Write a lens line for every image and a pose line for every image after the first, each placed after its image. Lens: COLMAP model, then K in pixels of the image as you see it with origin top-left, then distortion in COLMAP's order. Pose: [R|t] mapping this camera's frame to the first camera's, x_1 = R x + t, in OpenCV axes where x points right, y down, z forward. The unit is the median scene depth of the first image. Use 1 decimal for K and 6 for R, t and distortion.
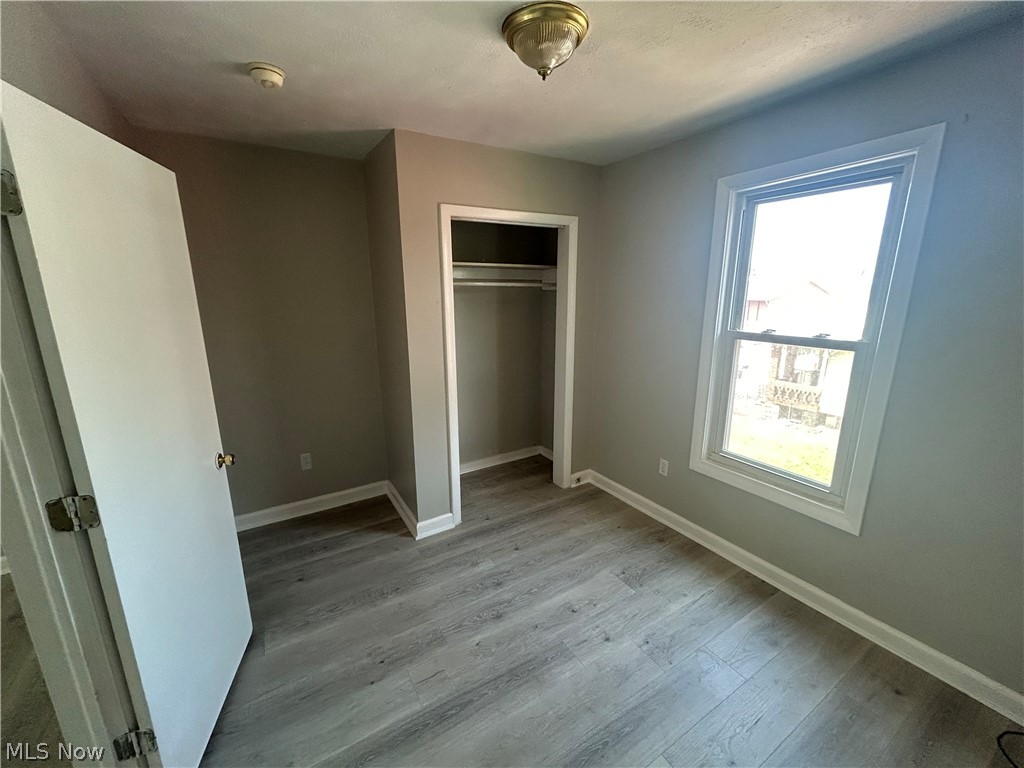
lens RADIAL K [[409.0, 0, 509.0], [0, 409.0, 382.6], [0, 0, 1]] dist [-0.000187, 0.000081]
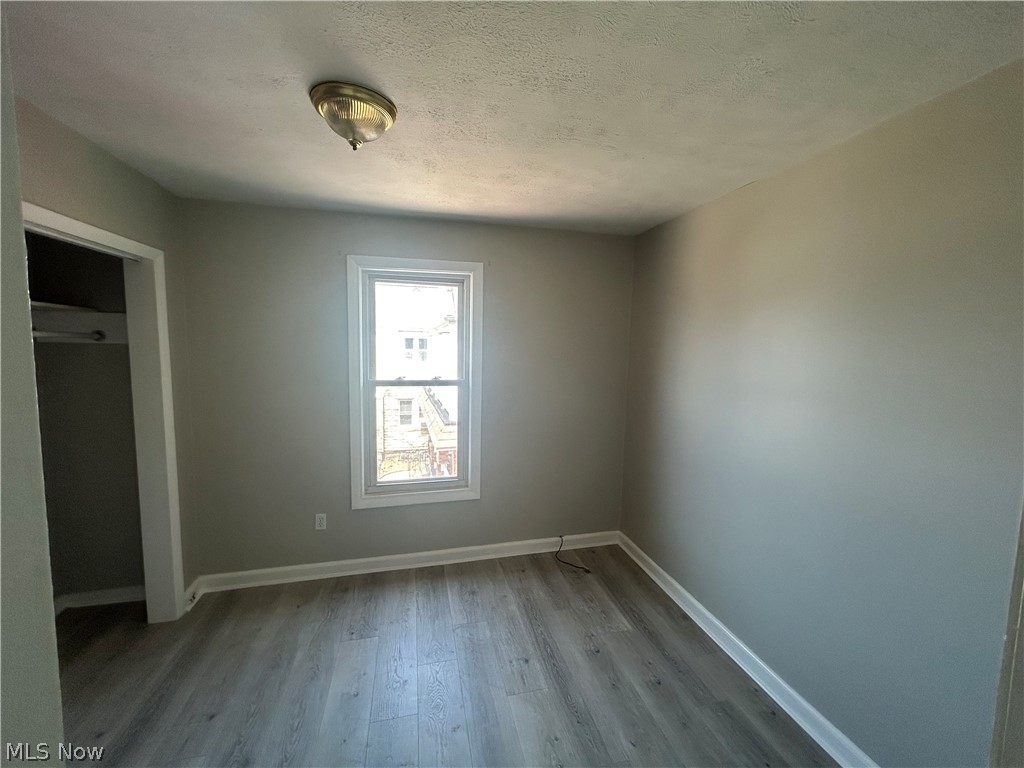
lens RADIAL K [[433.8, 0, 510.9], [0, 433.8, 378.3], [0, 0, 1]] dist [0.000019, 0.000085]
pose [[0.287794, -0.082777, 0.954108, -0.527353], [0.188764, 0.981617, 0.028226, -0.086777], [-0.938905, 0.171978, 0.298129, 0.224324]]
